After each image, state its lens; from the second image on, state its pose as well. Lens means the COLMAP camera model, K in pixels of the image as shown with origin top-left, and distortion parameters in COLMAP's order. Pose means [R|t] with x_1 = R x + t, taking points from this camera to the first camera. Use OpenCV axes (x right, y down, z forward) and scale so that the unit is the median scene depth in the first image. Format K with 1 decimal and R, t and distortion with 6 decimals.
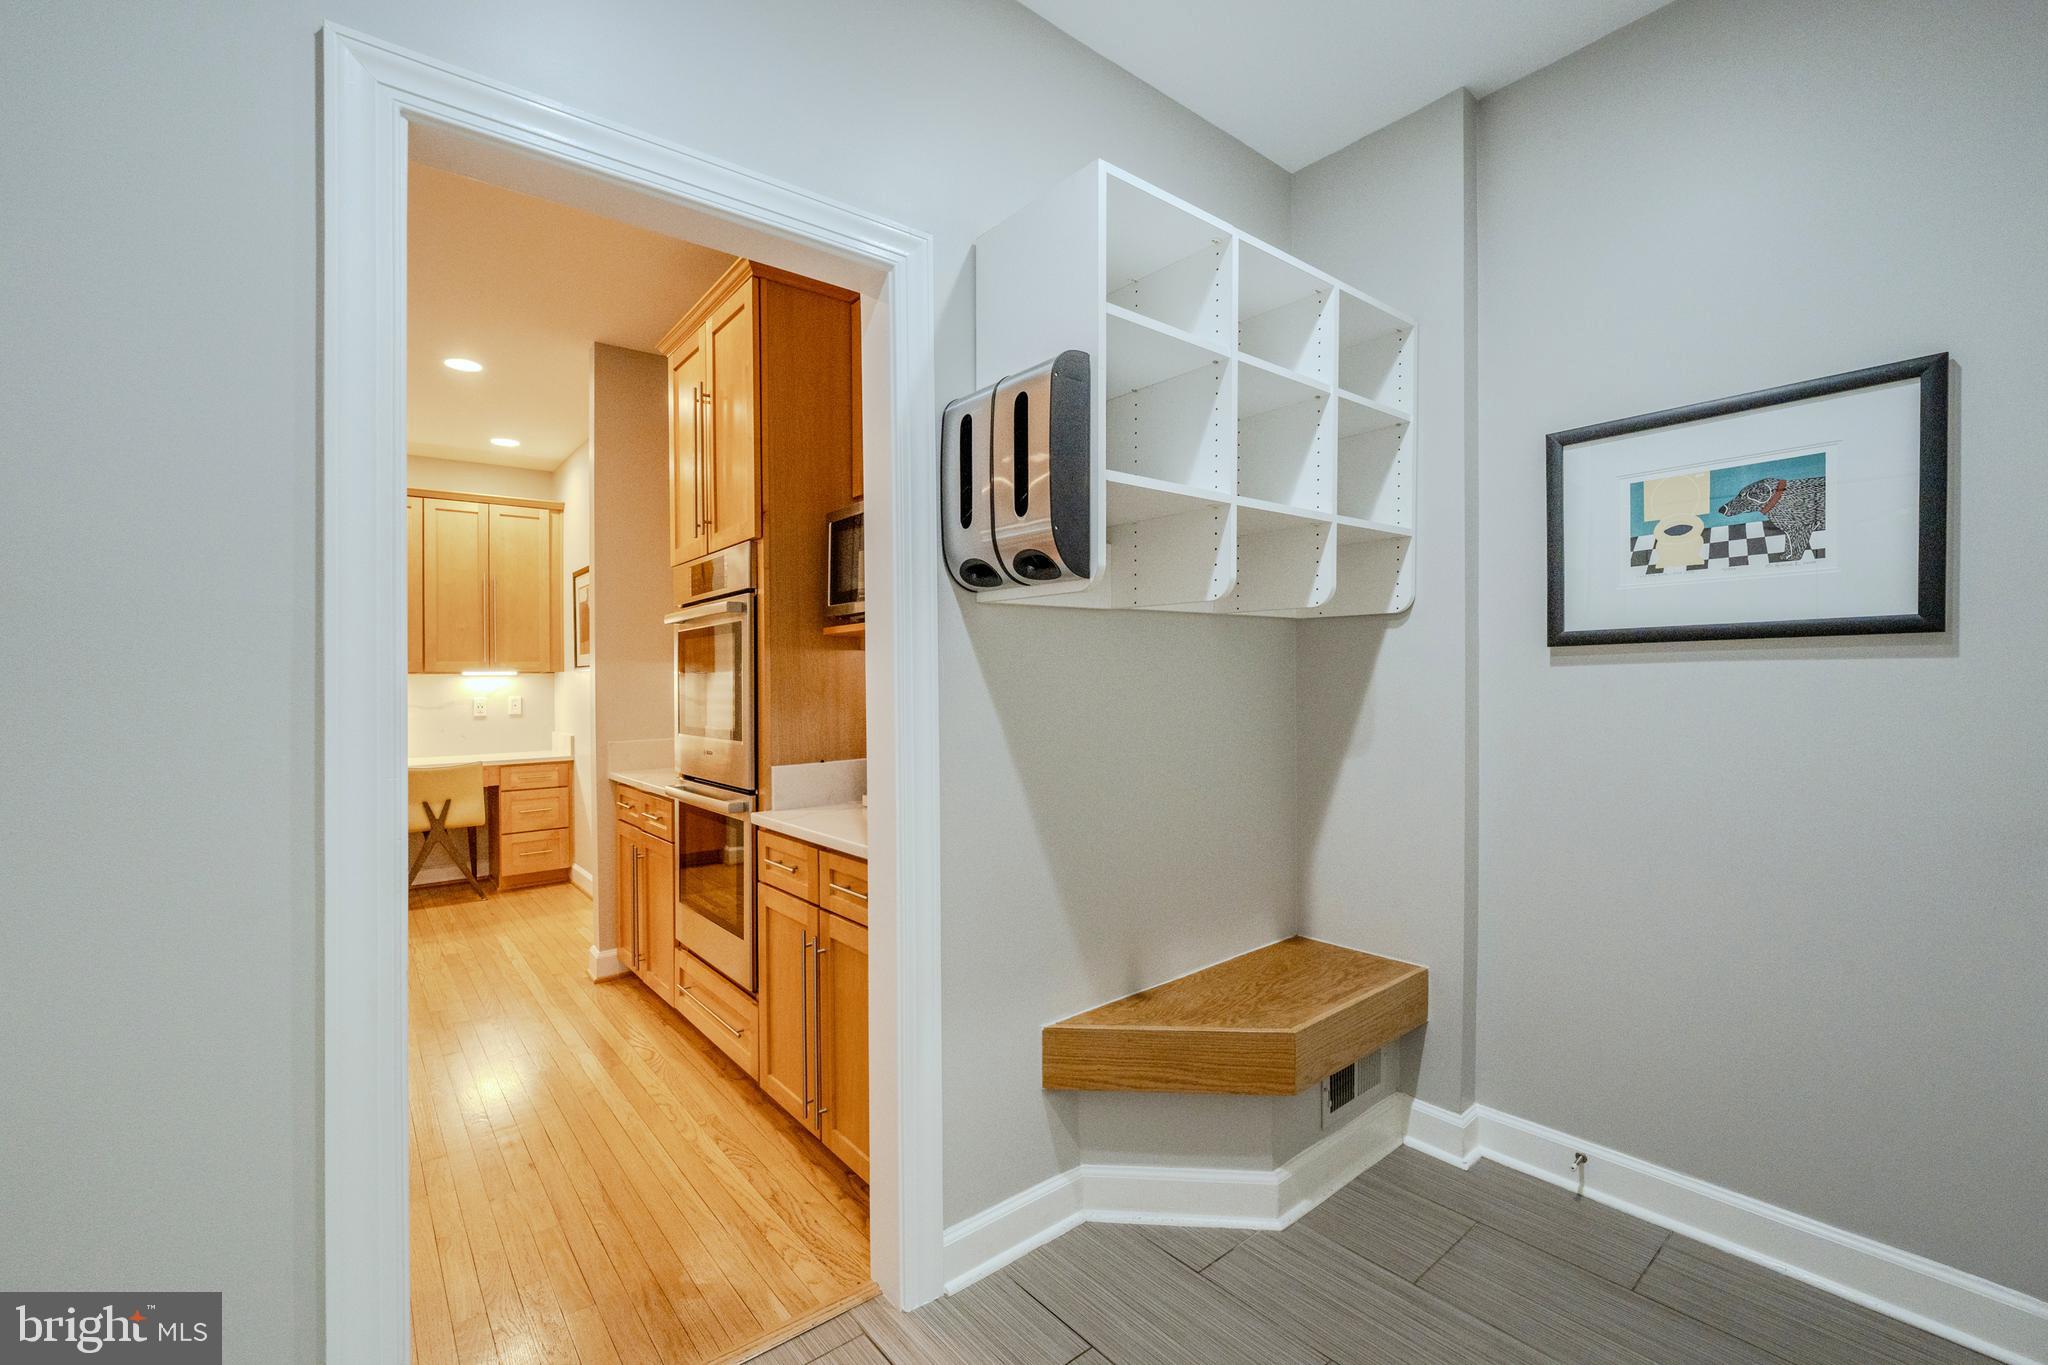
lens RADIAL K [[835.1, 0, 1012.2], [0, 835.1, 685.0], [0, 0, 1]] dist [-0.020056, 0.000248]
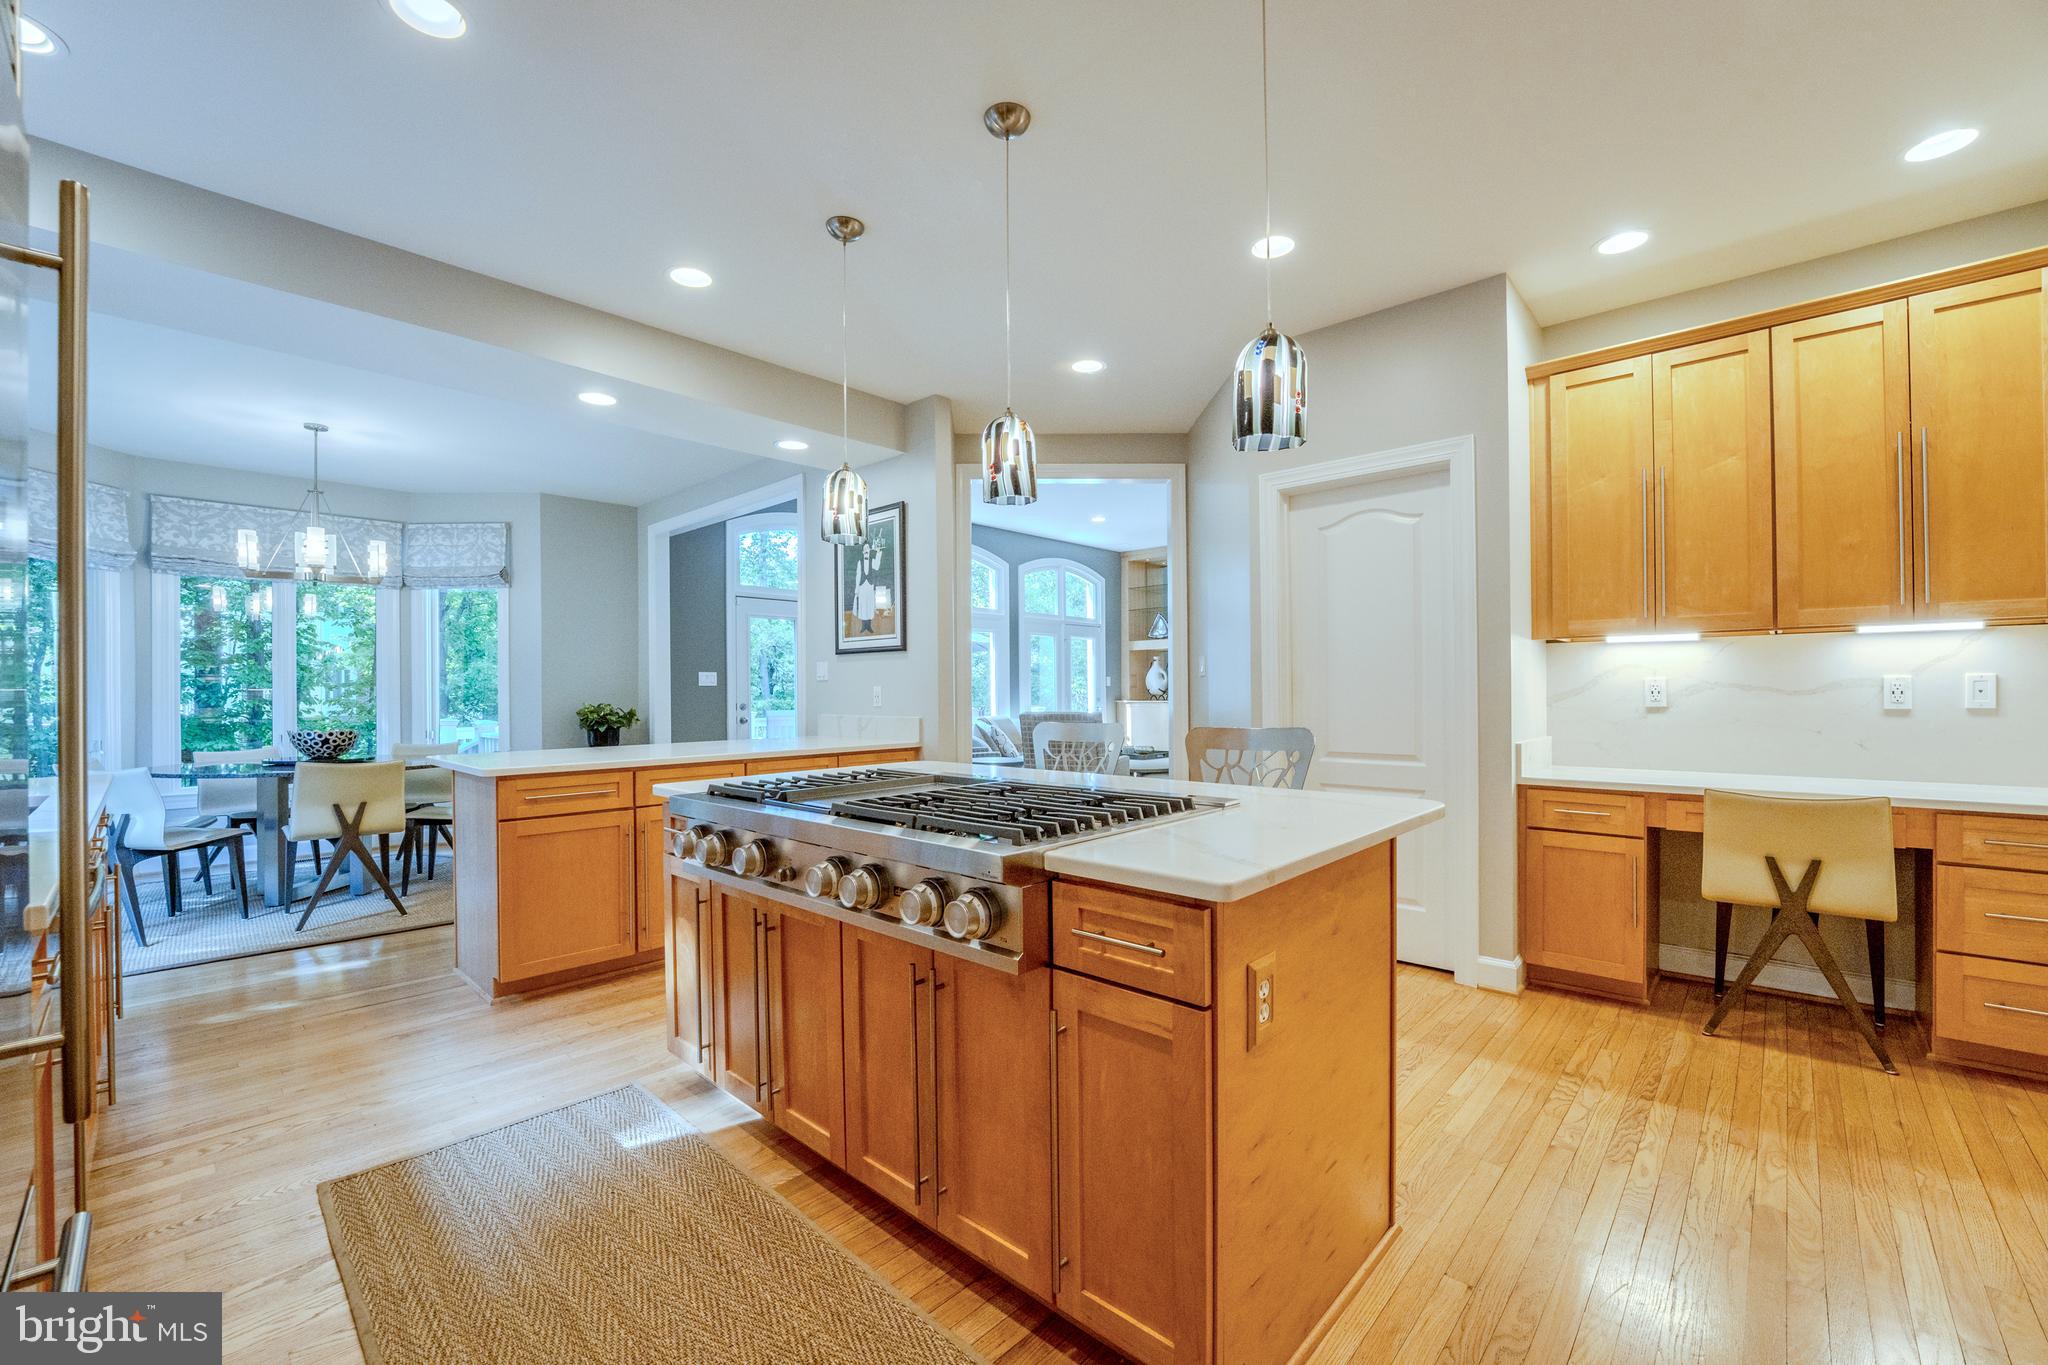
lens RADIAL K [[835.1, 0, 1029.8], [0, 835.1, 686.4], [0, 0, 1]] dist [-0.020056, 0.000248]
pose [[0.145240, 0.002301, -0.989394, -0.216622], [0.004219, 0.999987, 0.002945, 0.020115], [0.989387, -0.004602, 0.145228, 0.395410]]
